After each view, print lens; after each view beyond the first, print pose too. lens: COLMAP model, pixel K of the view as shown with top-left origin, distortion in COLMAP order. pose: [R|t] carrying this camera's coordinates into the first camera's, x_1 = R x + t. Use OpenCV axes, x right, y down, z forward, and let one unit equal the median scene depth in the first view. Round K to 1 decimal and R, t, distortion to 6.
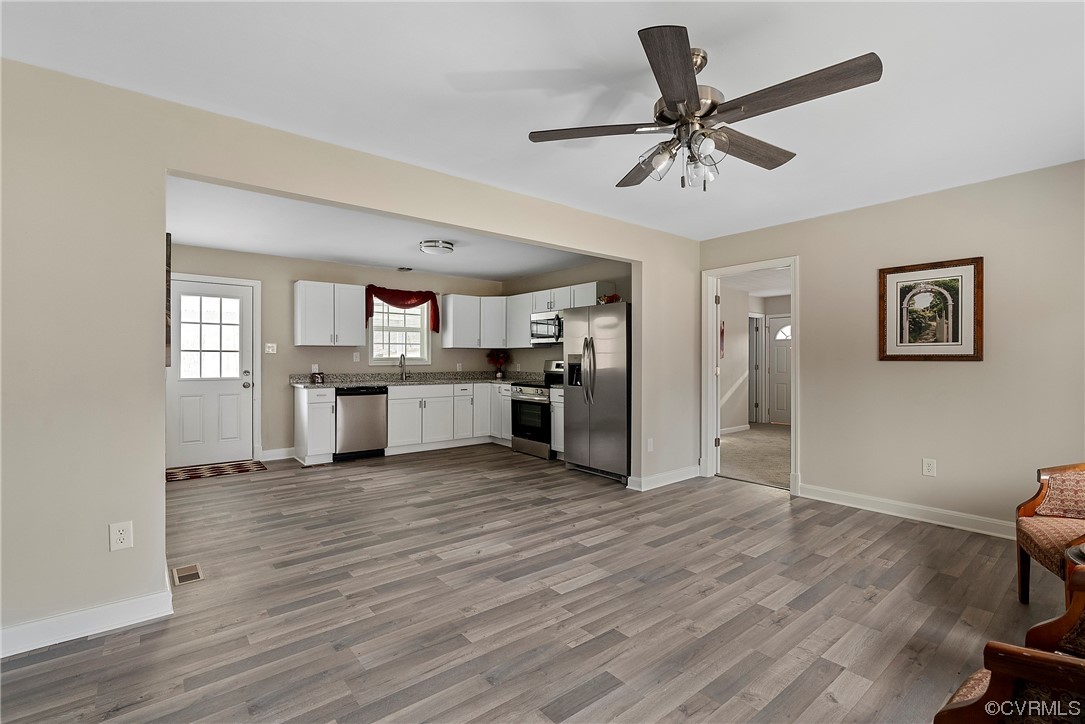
lens RADIAL K [[489.0, 0, 544.5], [0, 489.0, 362.4], [0, 0, 1]] dist [-0.013567, 0.004553]
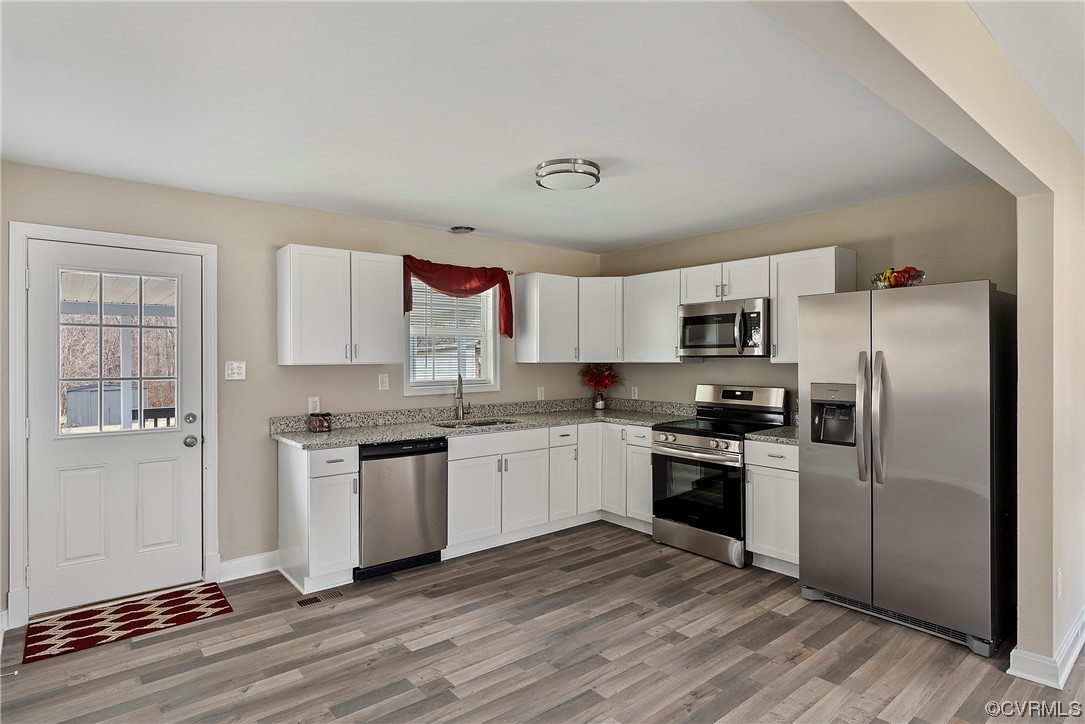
lens RADIAL K [[581.0, 0, 543.7], [0, 581.0, 361.0], [0, 0, 1]] dist [-0.007801, 0.002201]
pose [[0.999942, -0.004364, 0.009812, -0.325303], [0.004409, 0.999980, -0.004554, -0.049956], [-0.009792, 0.004597, 0.999941, 0.508715]]
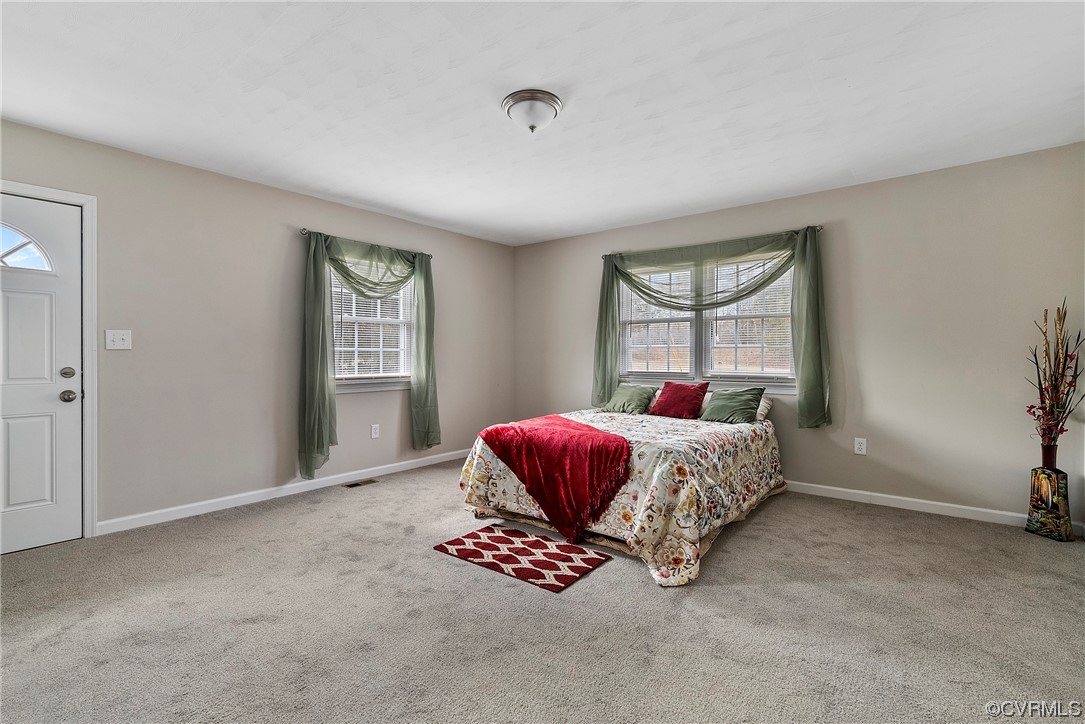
lens RADIAL K [[489.0, 0, 540.1], [0, 489.0, 358.5], [0, 0, 1]] dist [-0.013567, 0.004553]
pose [[0.218283, -0.000805, -0.975885, -0.201189], [-0.007778, 0.999966, -0.002565, 0.019548], [0.975854, 0.008151, 0.218270, 1.165074]]
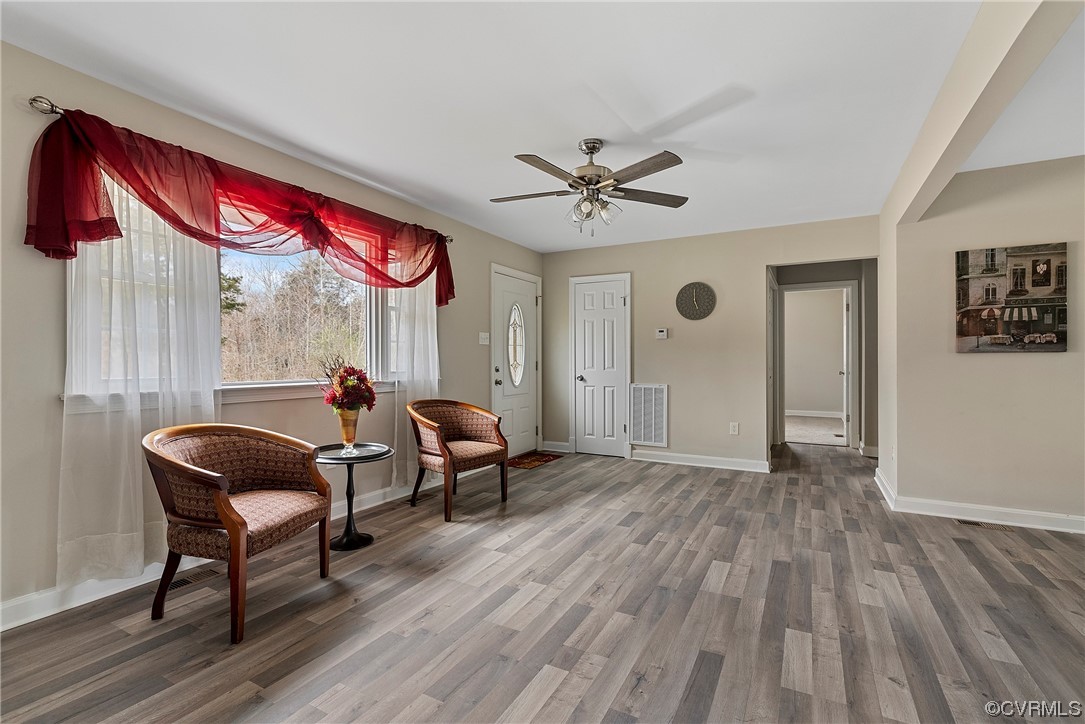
lens RADIAL K [[489.0, 0, 541.7], [0, 489.0, 364.2], [0, 0, 1]] dist [-0.013567, 0.004553]
pose [[-0.927984, 0.004134, -0.372596, 0.491248], [-0.000206, 0.999933, 0.011606, 0.015898], [0.372619, 0.010847, -0.927921, 1.153281]]
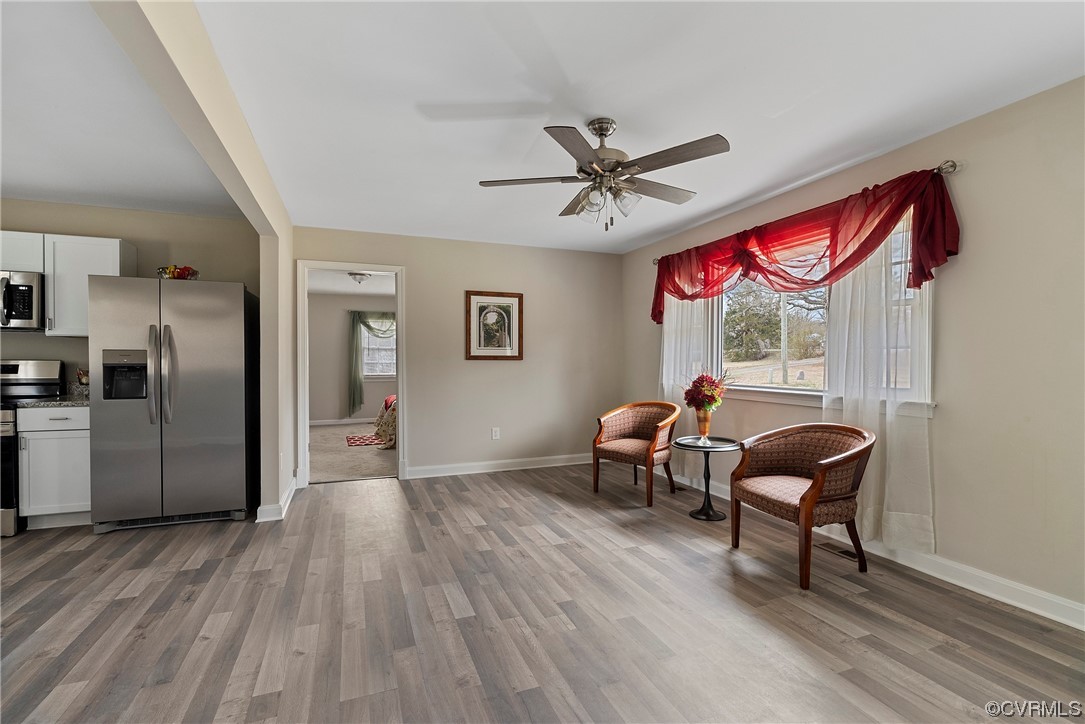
lens RADIAL K [[489.0, 0, 543.9], [0, 489.0, 366.4], [0, 0, 1]] dist [-0.013567, 0.004553]
pose [[0.306799, -0.011002, 0.951711, -0.487426], [0.003647, 0.999939, 0.010384, 0.001647], [-0.951767, 0.000285, 0.306821, 0.371812]]
